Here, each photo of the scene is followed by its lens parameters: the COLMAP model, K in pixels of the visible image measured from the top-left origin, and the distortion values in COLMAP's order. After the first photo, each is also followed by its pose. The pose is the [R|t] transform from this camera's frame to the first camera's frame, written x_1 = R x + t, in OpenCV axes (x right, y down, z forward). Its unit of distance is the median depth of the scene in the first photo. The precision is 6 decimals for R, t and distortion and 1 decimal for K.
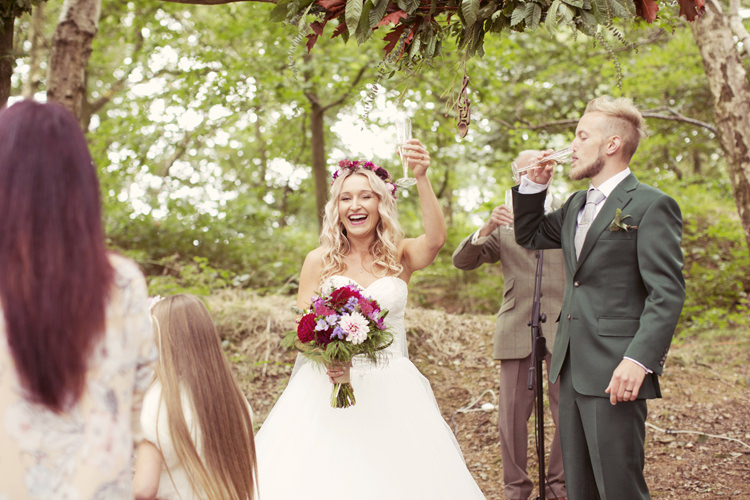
lens RADIAL K [[1289.9, 0, 375.0], [0, 1289.9, 250.0], [0, 0, 1]] dist [-0.055622, -0.063041]
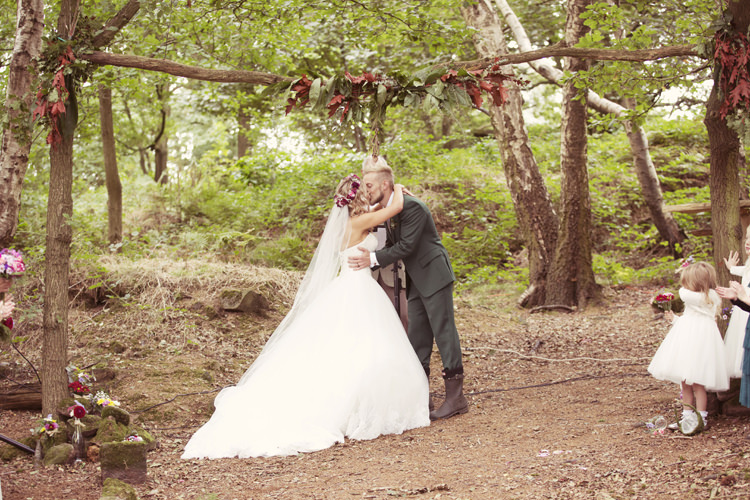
lens RADIAL K [[1557.1, 0, 375.0], [0, 1557.1, 250.0], [0, 0, 1]] dist [-0.024668, -0.198284]
pose [[0.979877, -0.016397, 0.198929, -0.183562], [0.011006, 0.999542, 0.028174, -0.014315], [-0.199300, -0.025418, 0.979609, -0.570847]]
